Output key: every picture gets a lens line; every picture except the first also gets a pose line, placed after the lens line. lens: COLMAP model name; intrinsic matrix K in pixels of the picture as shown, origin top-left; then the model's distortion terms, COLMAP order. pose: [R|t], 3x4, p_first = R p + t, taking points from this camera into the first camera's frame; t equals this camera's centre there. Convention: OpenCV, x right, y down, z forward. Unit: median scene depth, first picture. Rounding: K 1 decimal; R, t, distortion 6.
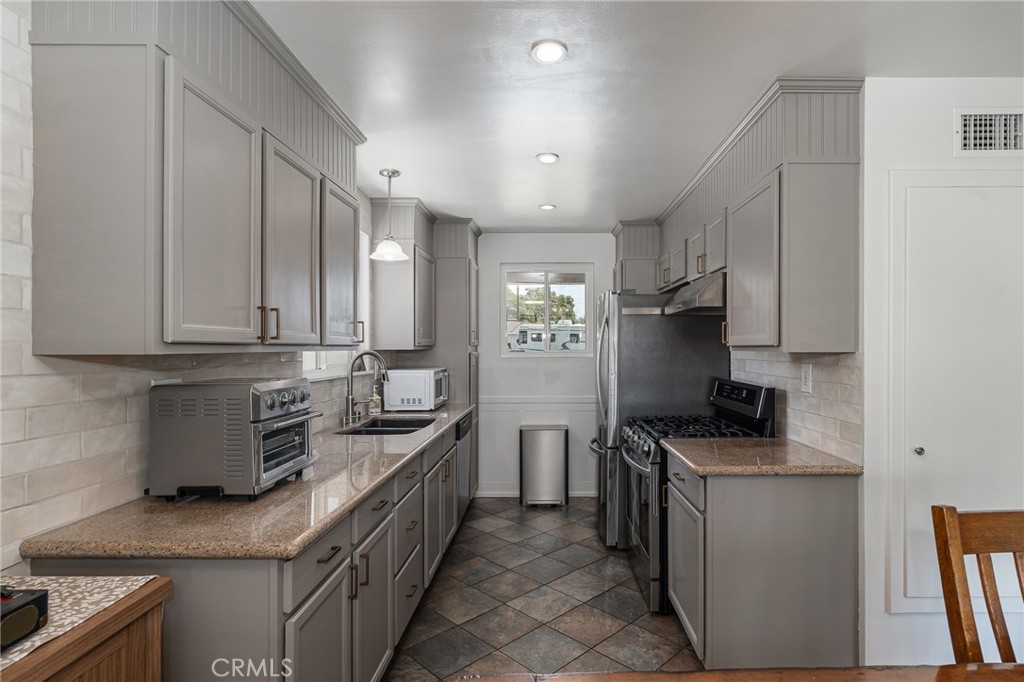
lens RADIAL K [[530.9, 0, 550.7], [0, 530.9, 347.3], [0, 0, 1]] dist [0.001342, 0.000401]
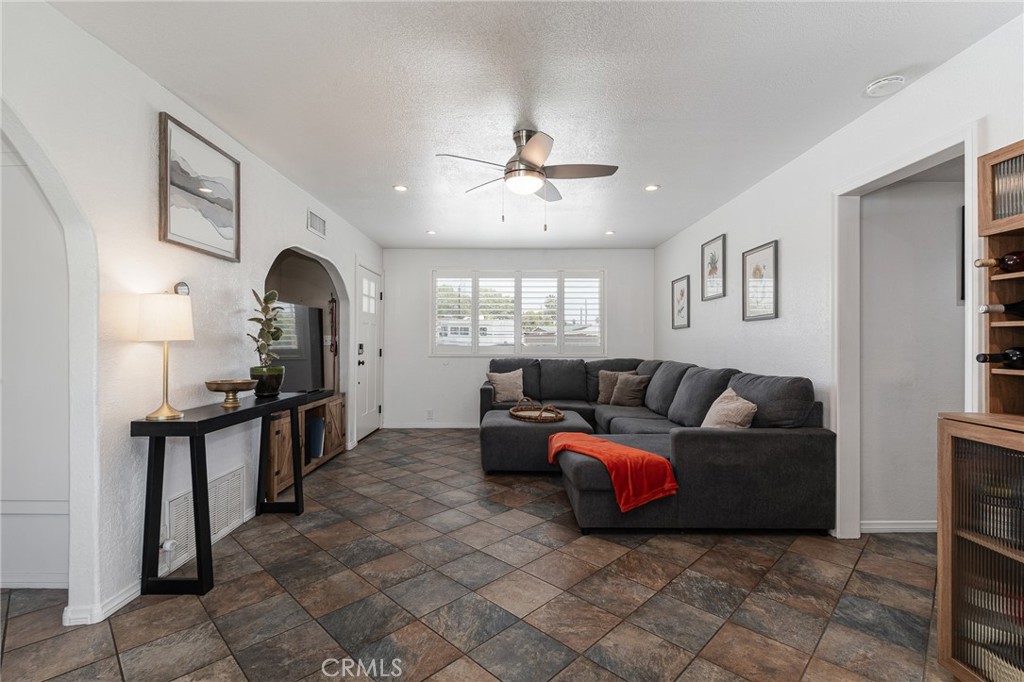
lens RADIAL K [[460.5, 0, 512.0], [0, 460.5, 341.0], [0, 0, 1]] dist [-0.002925, -0.000500]
pose [[0.999909, 0.004247, -0.012773, 1.228037], [-0.004309, 0.999979, -0.004782, 0.074541], [0.012752, 0.004837, 0.999907, -0.025447]]
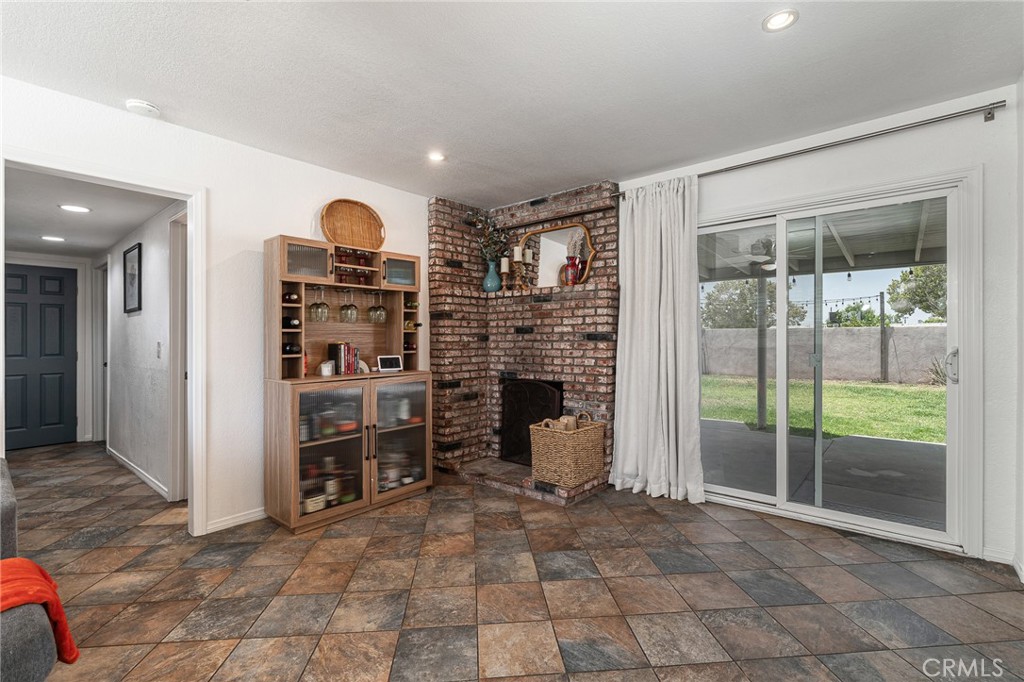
lens RADIAL K [[460.5, 0, 512.0], [0, 460.5, 341.0], [0, 0, 1]] dist [-0.002925, -0.000500]
pose [[-0.751115, 0.001387, 0.660170, 0.807726], [0.009350, 0.999920, 0.008537, 0.069285], [-0.660105, 0.012585, -0.751068, 0.864056]]
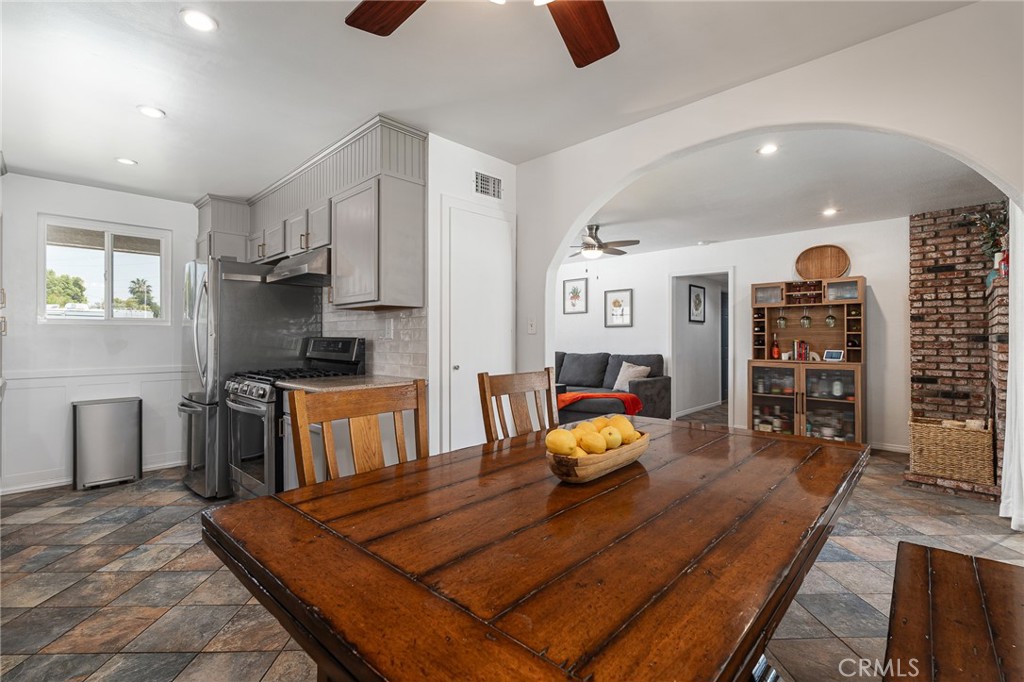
lens RADIAL K [[460.8, 0, 513.8], [0, 460.8, 336.7], [0, 0, 1]] dist [-0.003979, -0.000054]
pose [[0.698152, -0.000339, 0.715949, -0.134265], [0.003256, 0.999991, -0.002701, 0.065501], [-0.715942, 0.004216, 0.698147, -0.083915]]
